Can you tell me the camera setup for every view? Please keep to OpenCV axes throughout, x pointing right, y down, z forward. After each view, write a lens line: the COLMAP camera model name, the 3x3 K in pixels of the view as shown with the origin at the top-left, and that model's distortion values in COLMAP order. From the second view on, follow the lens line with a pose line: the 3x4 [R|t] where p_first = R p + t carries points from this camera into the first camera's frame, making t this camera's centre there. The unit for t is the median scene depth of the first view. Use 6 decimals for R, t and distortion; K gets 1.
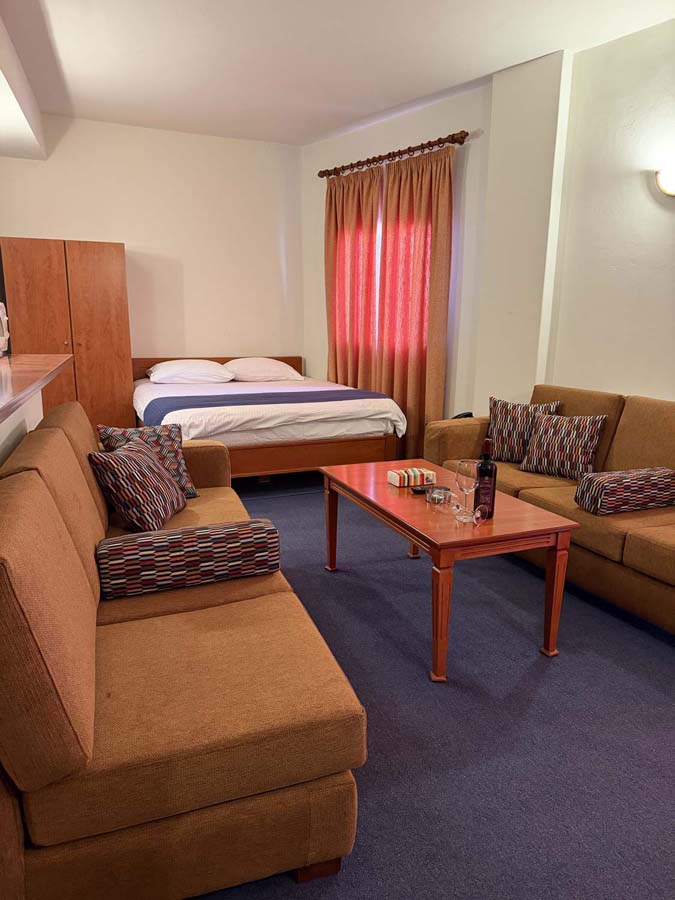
lens RADIAL K [[630.2, 0, 328.9], [0, 630.2, 457.4], [0, 0, 1]] dist [0.058831, -0.073740]
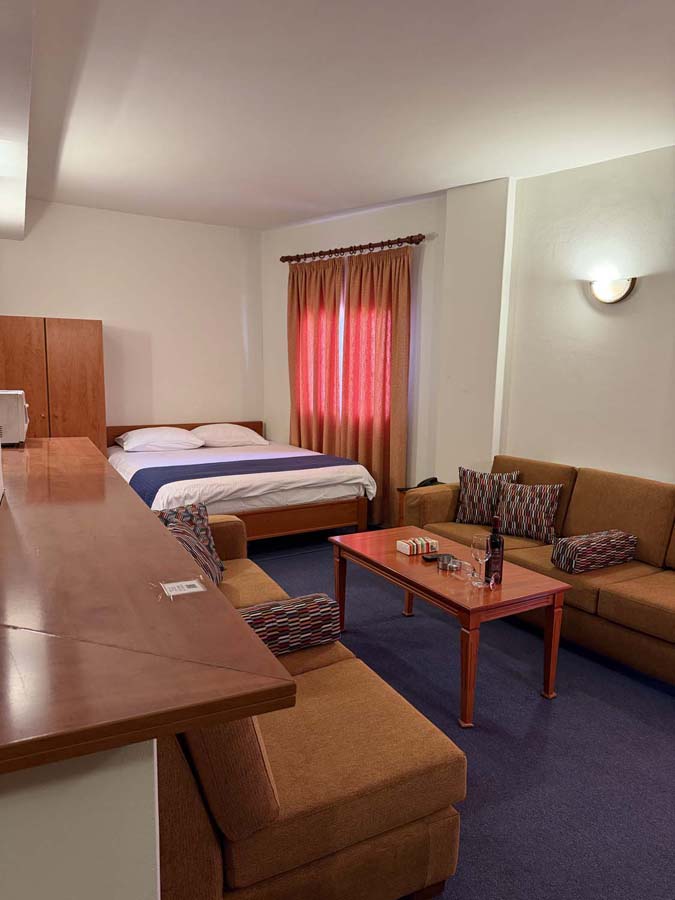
lens RADIAL K [[630.2, 0, 320.9], [0, 630.2, 456.8], [0, 0, 1]] dist [0.058831, -0.073740]
pose [[0.991165, -0.015556, 0.131718, -0.141993], [0.024851, 0.997292, -0.069220, -0.041103], [-0.130285, 0.071882, 0.988867, -0.094399]]
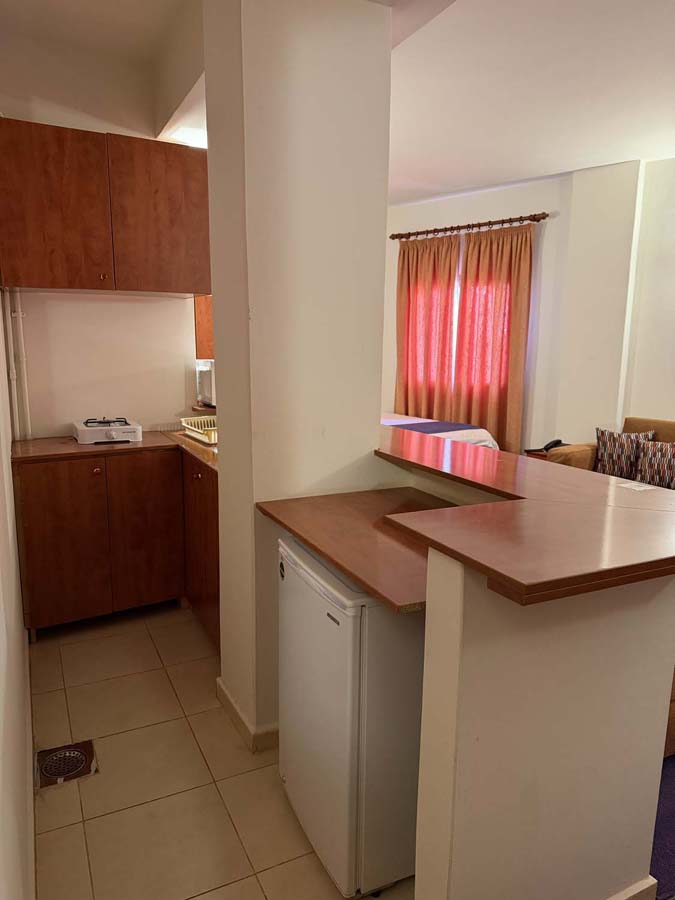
lens RADIAL K [[630.2, 0, 331.0], [0, 630.2, 450.9], [0, 0, 1]] dist [0.058831, -0.073740]
pose [[0.988831, -0.027609, 0.146461, -0.443749], [0.034327, 0.998462, -0.043541, -0.013726], [-0.145033, 0.048083, 0.988258, -0.154878]]
